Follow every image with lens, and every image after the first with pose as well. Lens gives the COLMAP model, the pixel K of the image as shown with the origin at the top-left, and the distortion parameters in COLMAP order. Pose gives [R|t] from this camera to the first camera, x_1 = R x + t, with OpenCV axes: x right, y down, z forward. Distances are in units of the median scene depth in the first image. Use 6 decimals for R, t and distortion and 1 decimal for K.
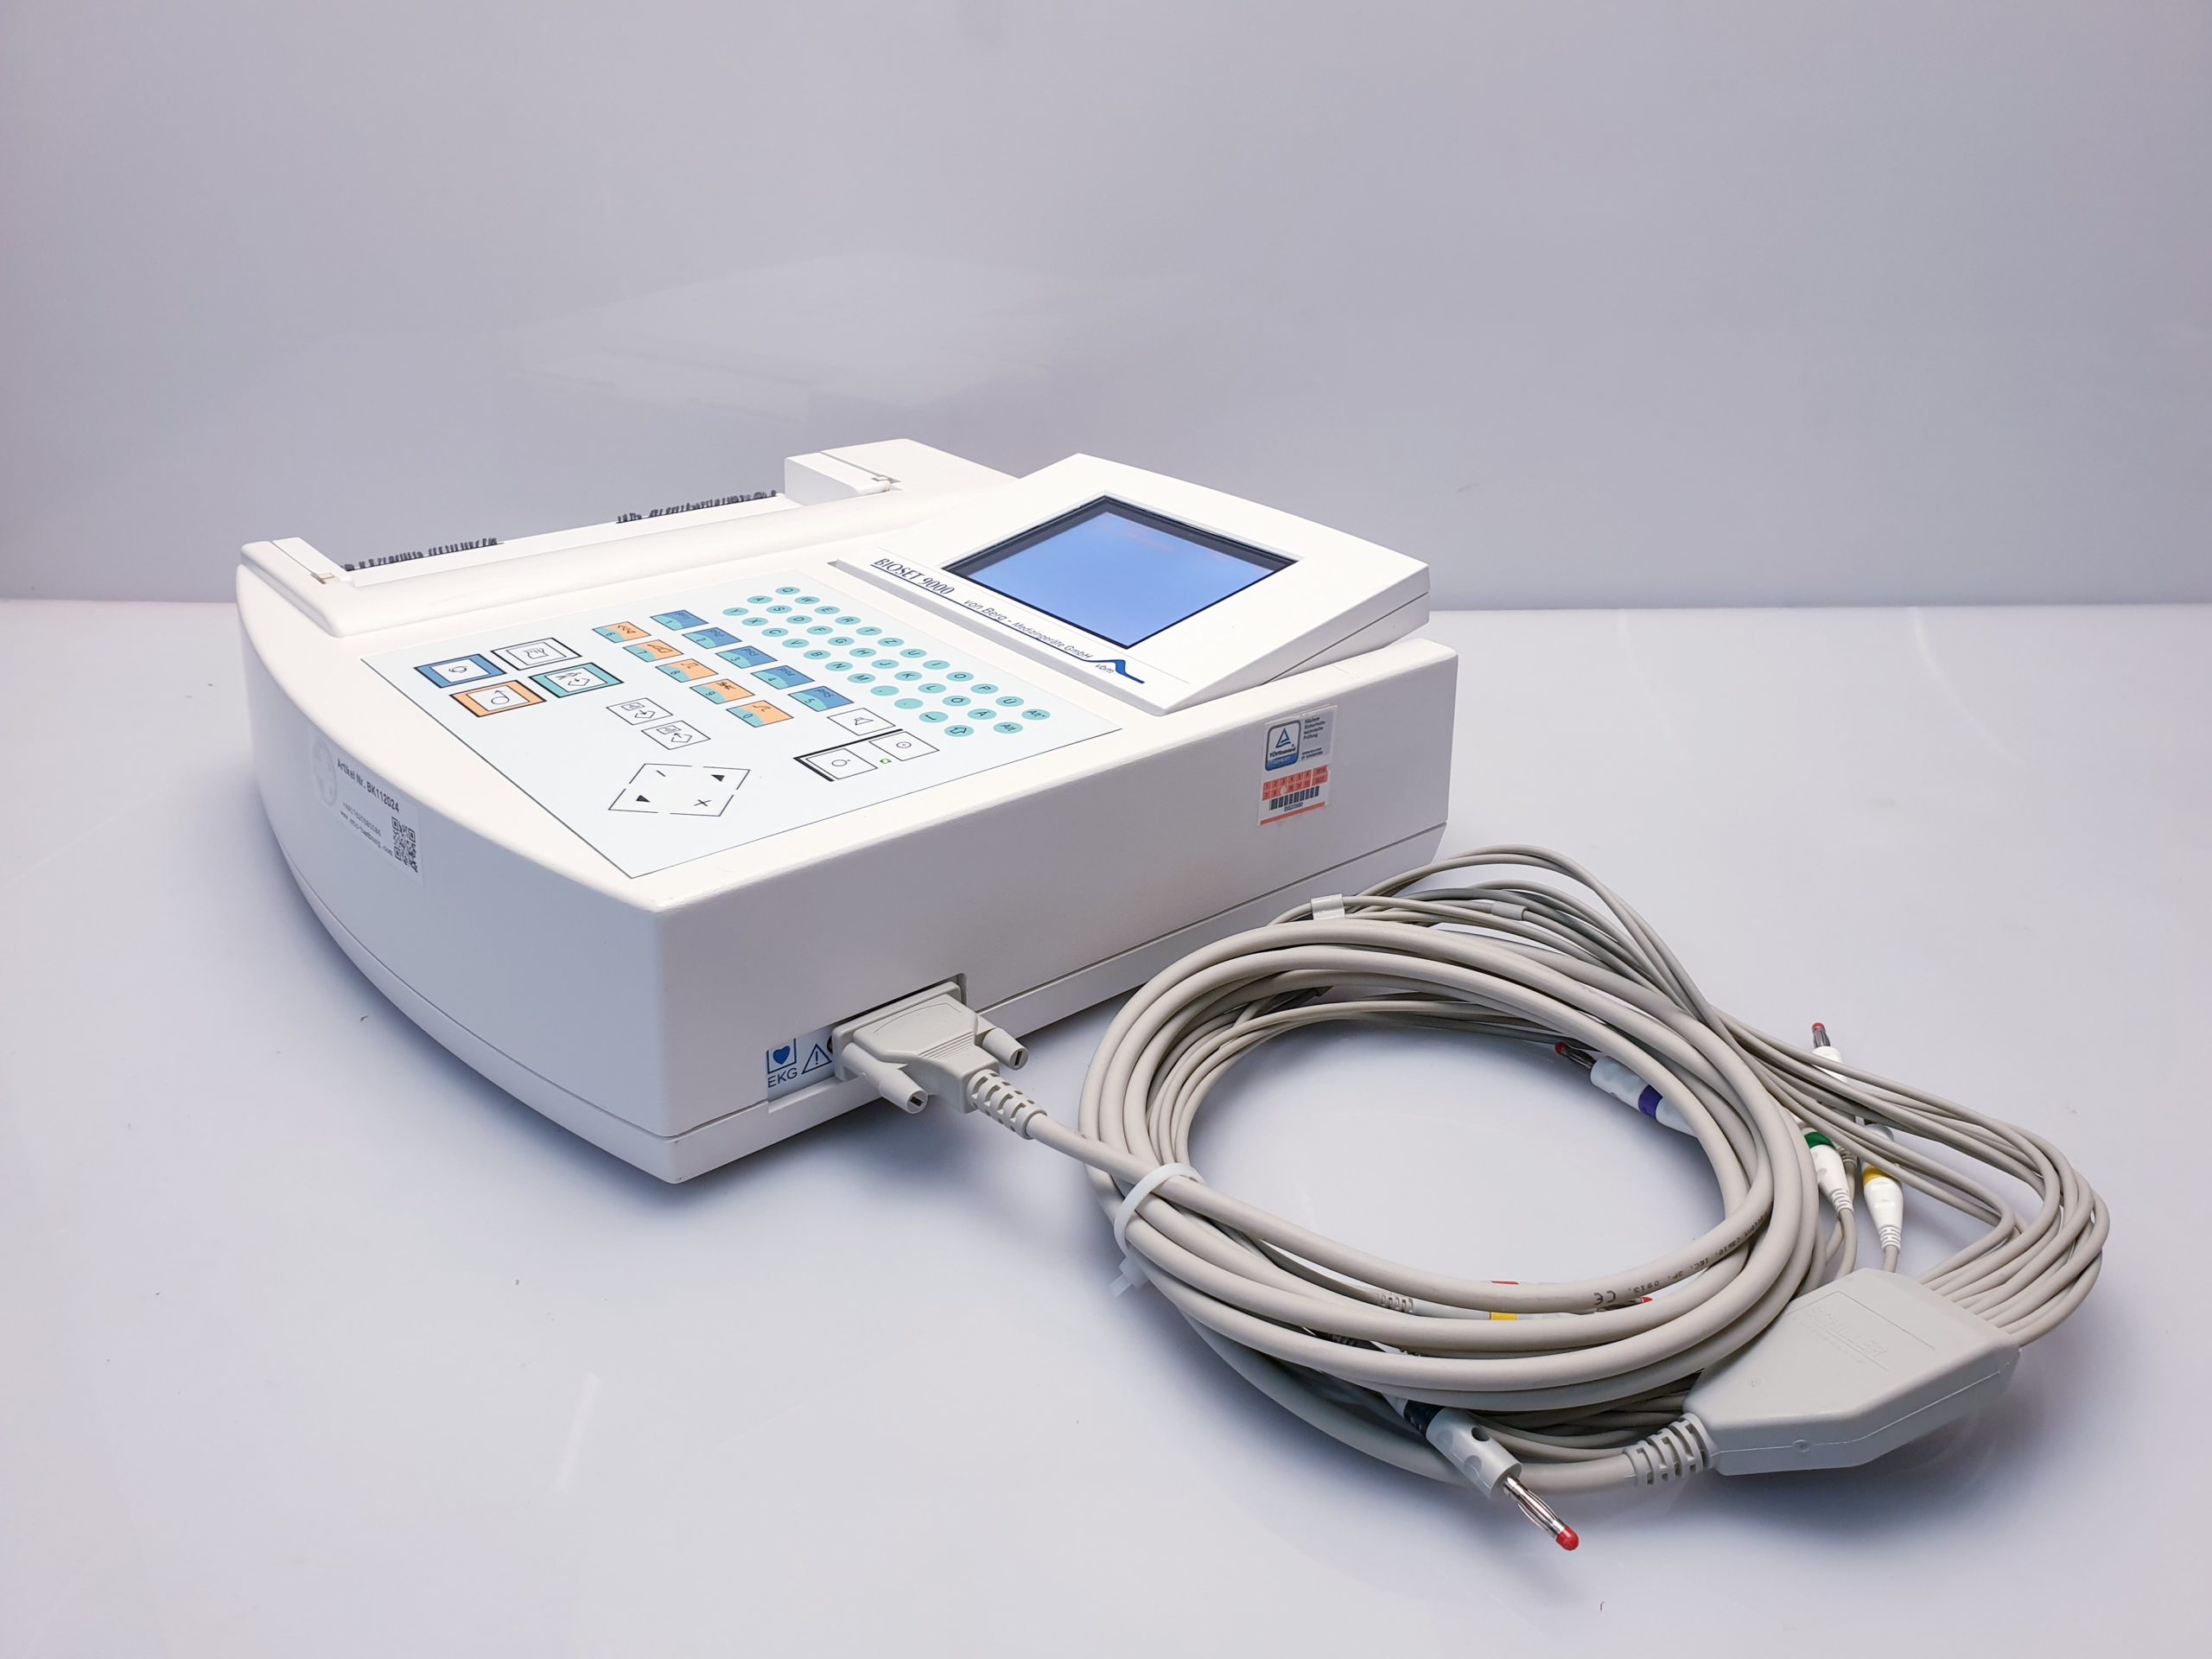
lens RADIAL K [[1767.7, 0, 1101.4], [0, 1767.7, 783.7], [0, 0, 1]] dist [0.118934, -0.000078]
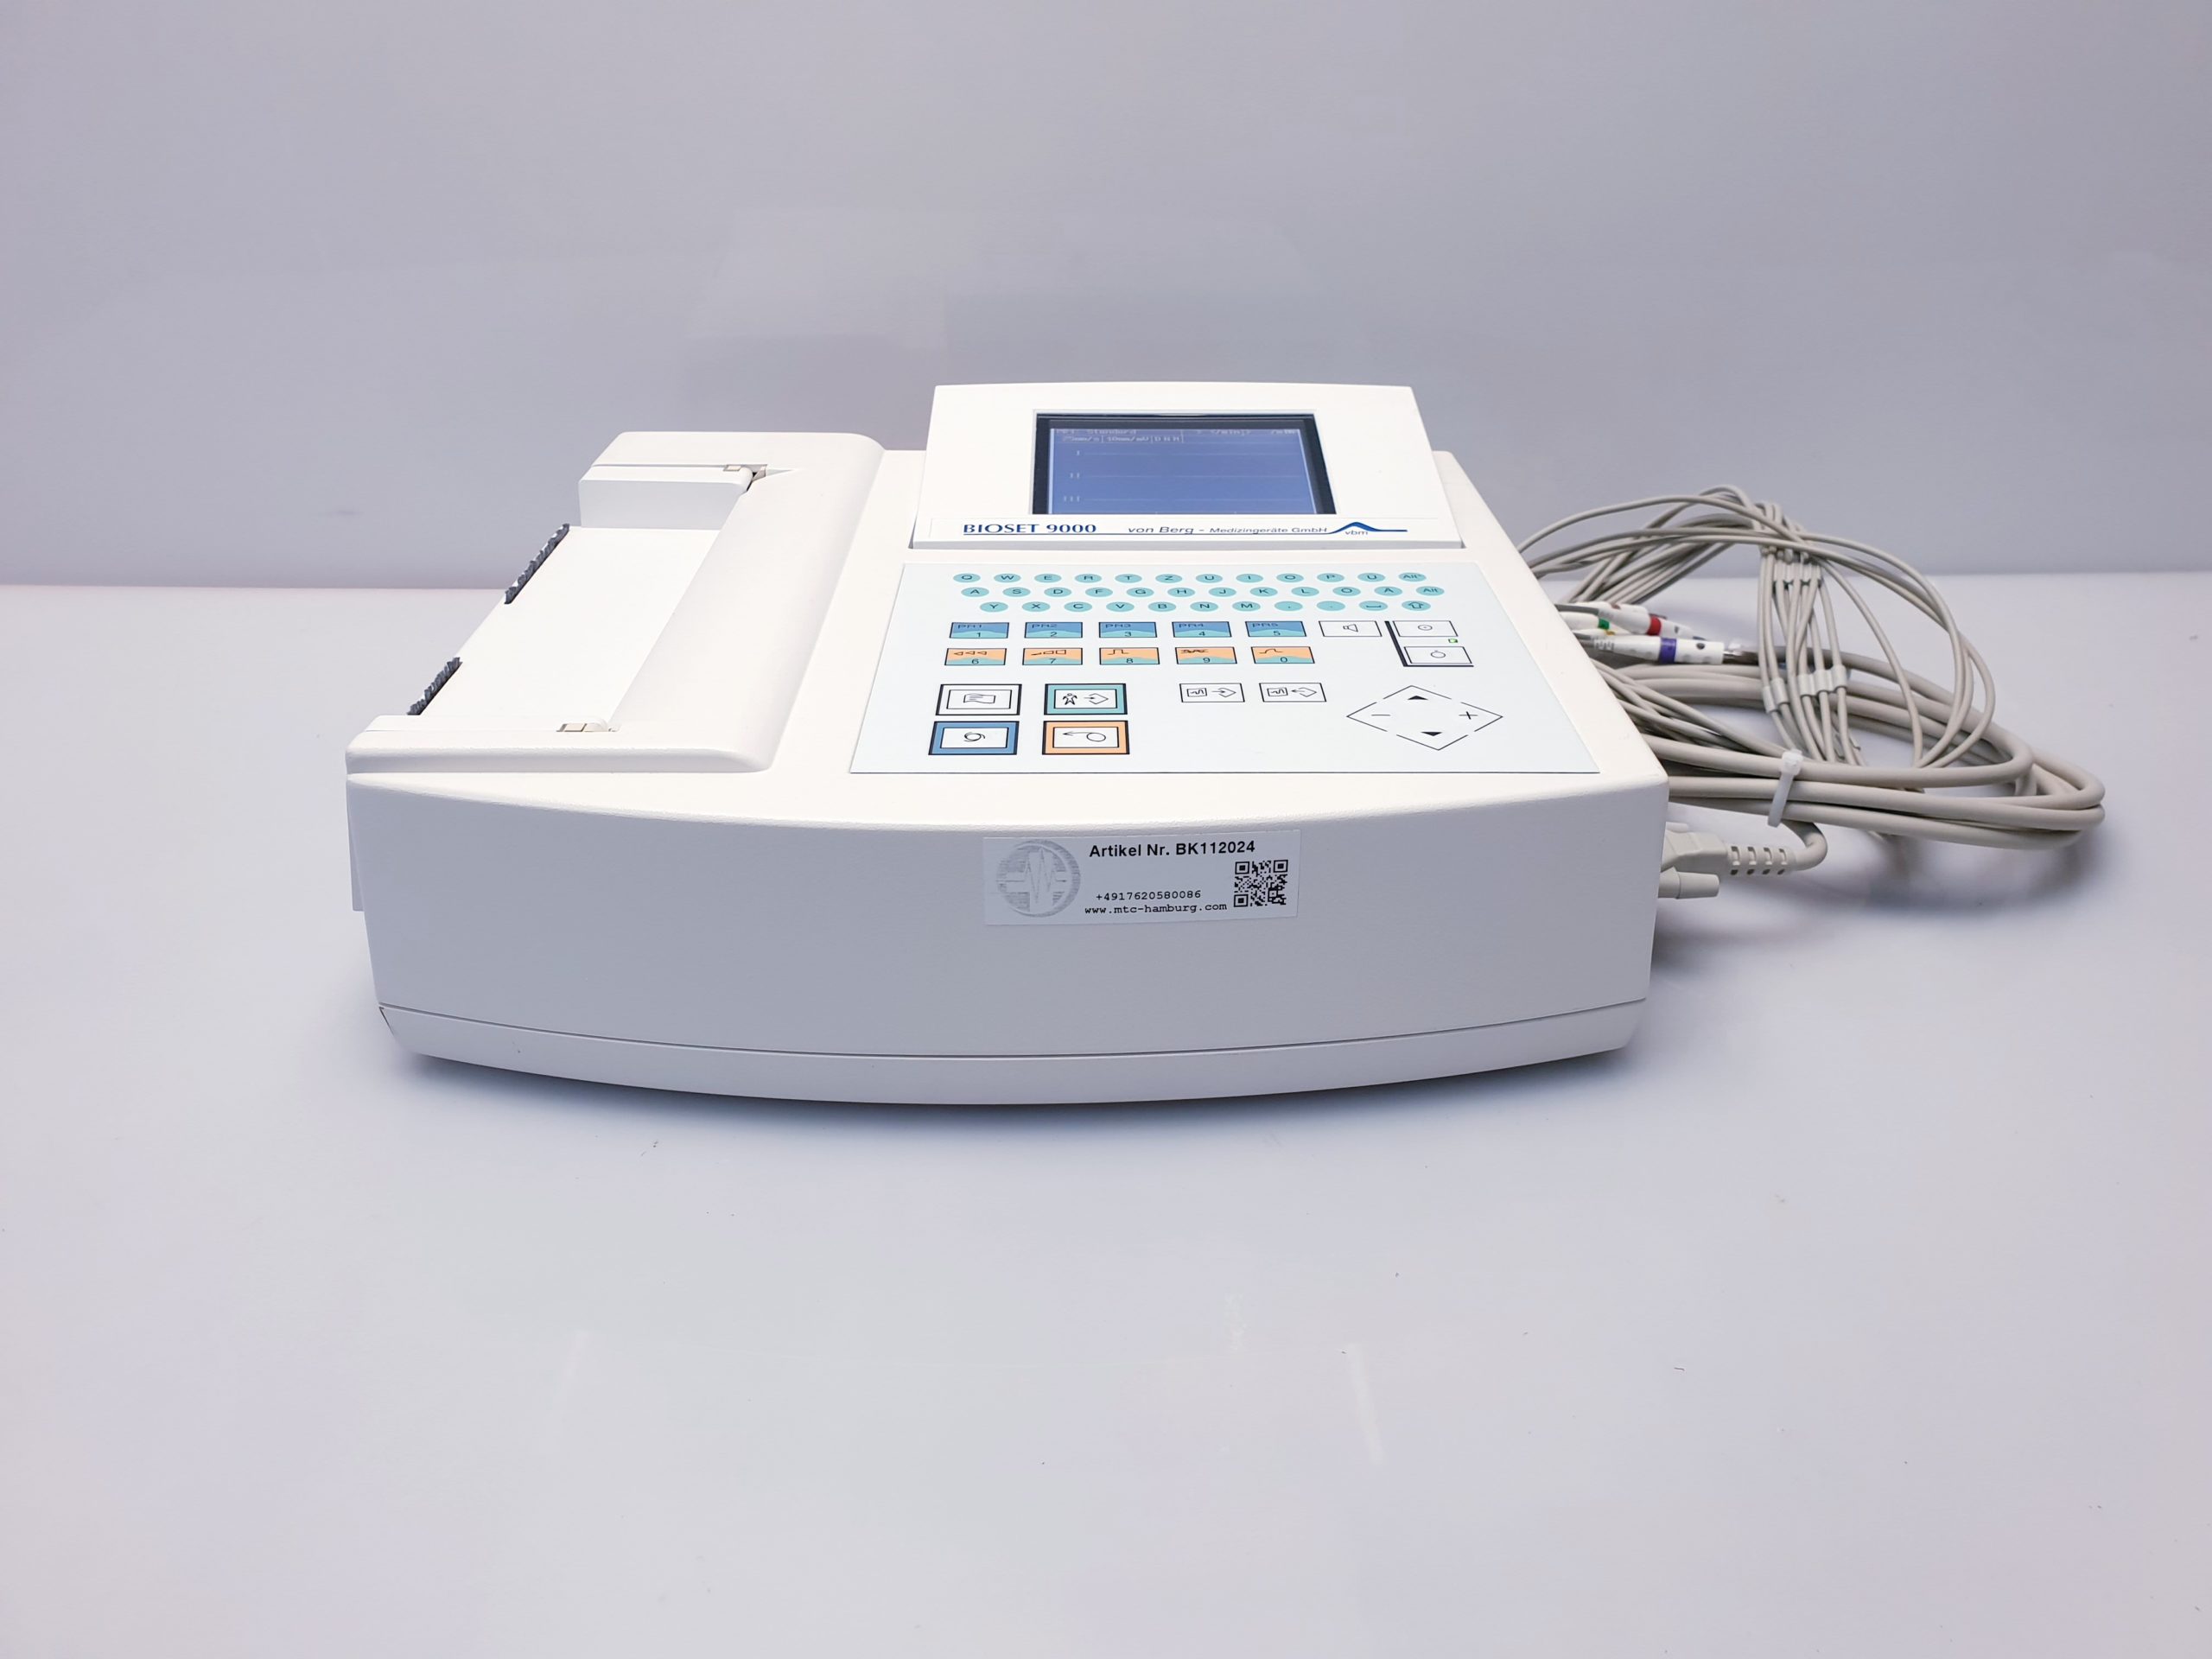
lens RADIAL K [[1767.7, 0, 1101.4], [0, 1767.7, 783.7], [0, 0, 1]] dist [0.118934, -0.000078]
pose [[0.626436, -0.367545, 0.687378, -0.890492], [0.330968, 0.923829, 0.192352, -0.182086], [-0.705718, 0.107004, 0.700366, 0.359738]]
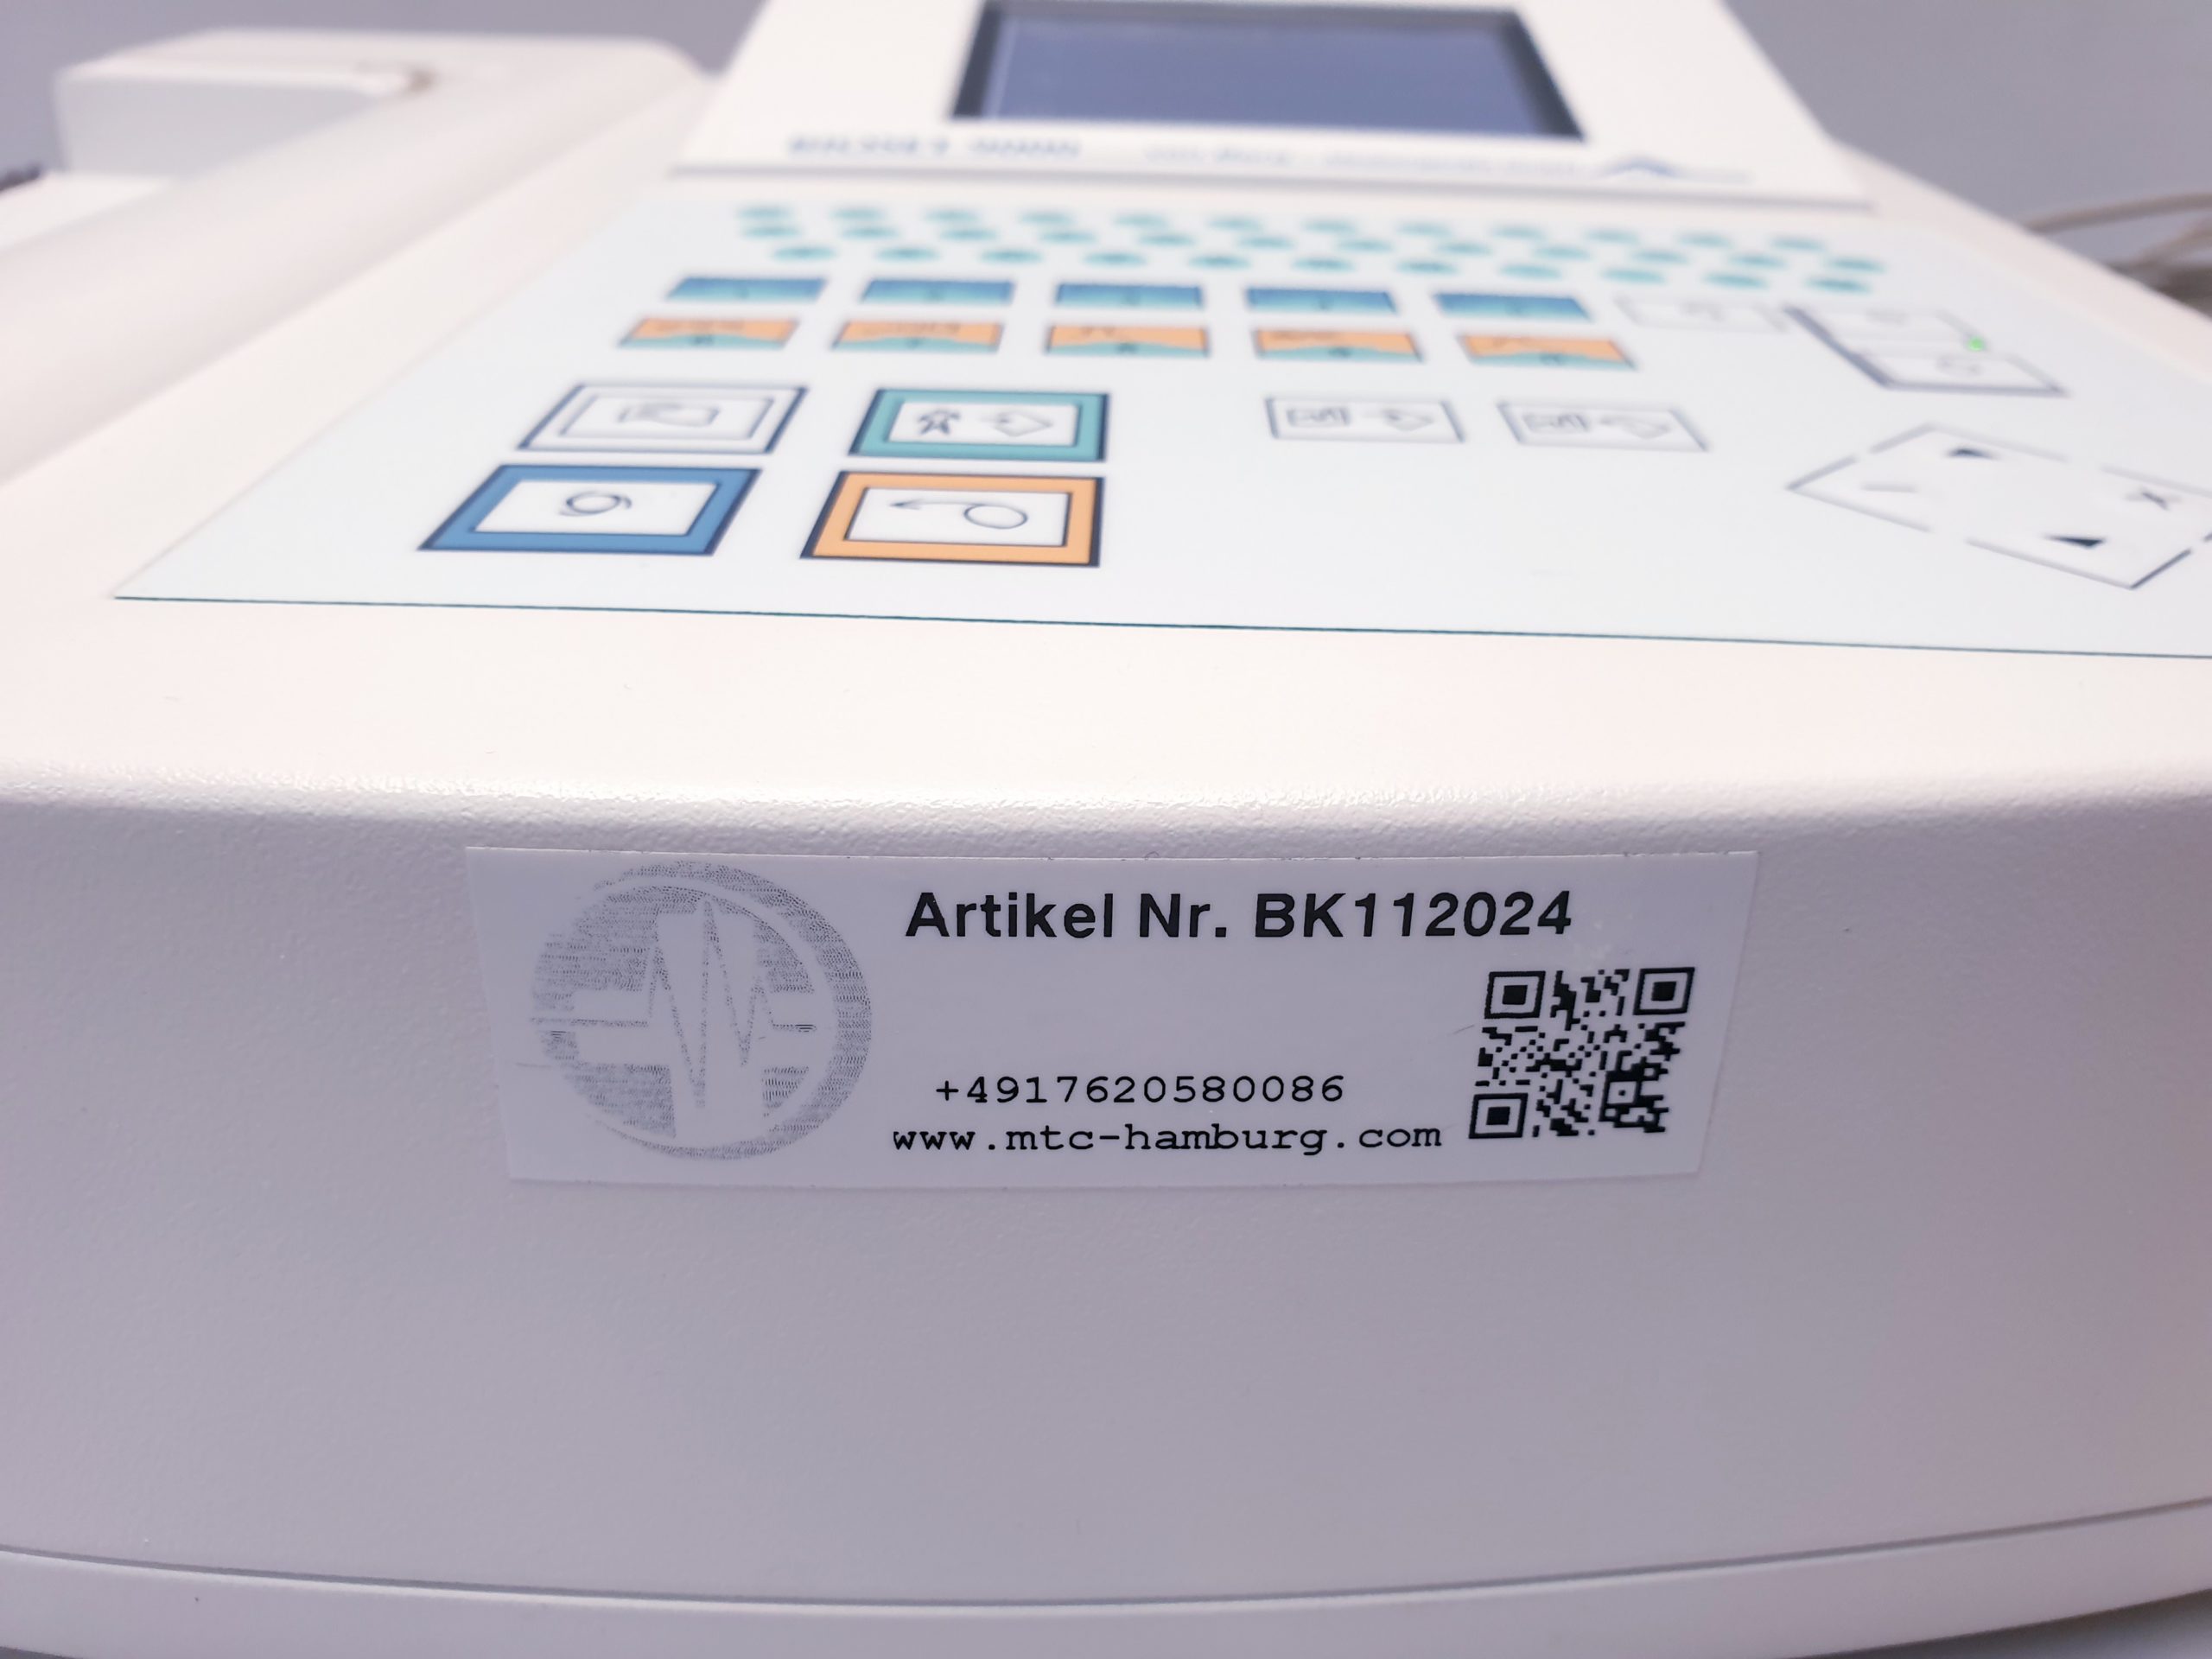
lens RADIAL K [[1848.0, 0, 1107.6], [0, 1848.0, 788.2], [0, 0, 1]] dist [-0.046992, 0.005144]
pose [[0.649863, -0.365600, 0.666344, -0.494412], [0.307868, 0.928187, 0.209010, -0.057767], [-0.694906, 0.069318, 0.715752, 0.741837]]
